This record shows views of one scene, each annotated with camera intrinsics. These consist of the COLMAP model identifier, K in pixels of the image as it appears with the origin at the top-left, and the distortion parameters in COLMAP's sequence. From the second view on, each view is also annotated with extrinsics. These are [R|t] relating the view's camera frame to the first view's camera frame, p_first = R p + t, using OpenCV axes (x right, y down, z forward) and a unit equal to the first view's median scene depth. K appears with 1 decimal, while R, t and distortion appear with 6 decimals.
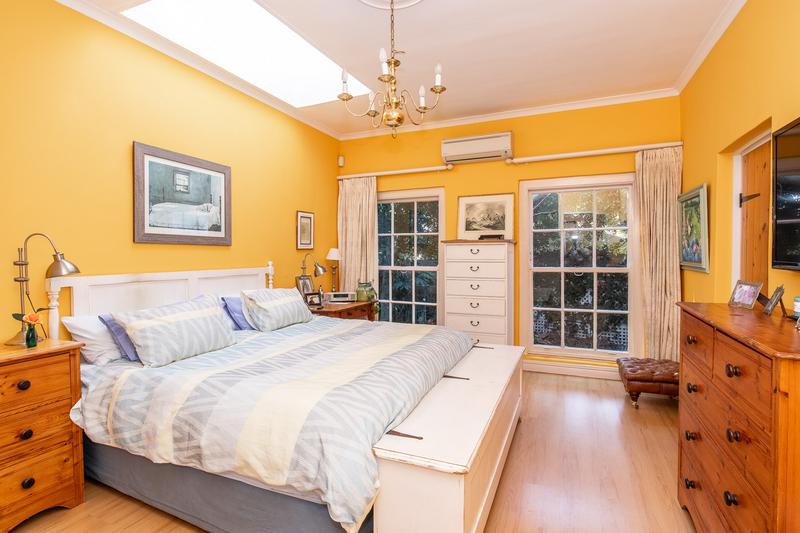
lens RADIAL K [[396.0, 0, 402.9], [0, 396.0, 254.3], [0, 0, 1]] dist [-0.002015, 0.000013]
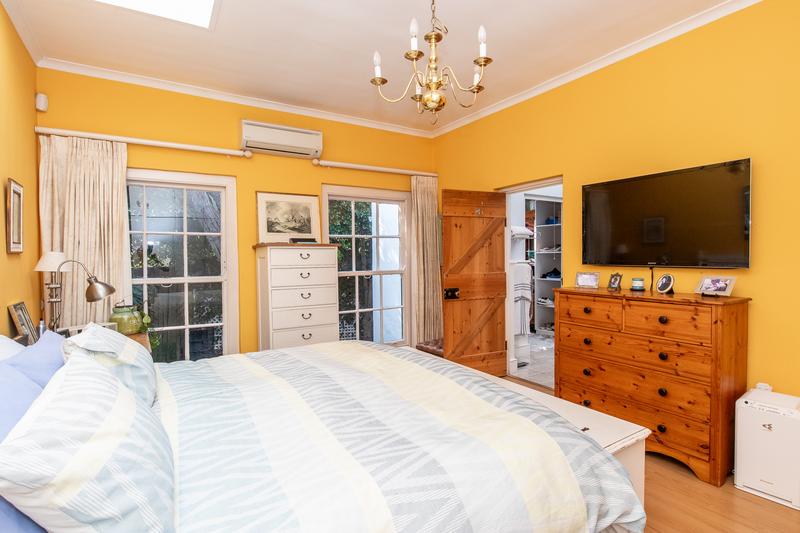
lens RADIAL K [[396.0, 0, 402.9], [0, 396.0, 254.3], [0, 0, 1]] dist [-0.002015, 0.000013]
pose [[0.563631, 0.001388, 0.826025, -1.348653], [0.016275, 0.999786, -0.012785, 0.011616], [-0.825866, 0.020650, 0.563488, 0.982144]]
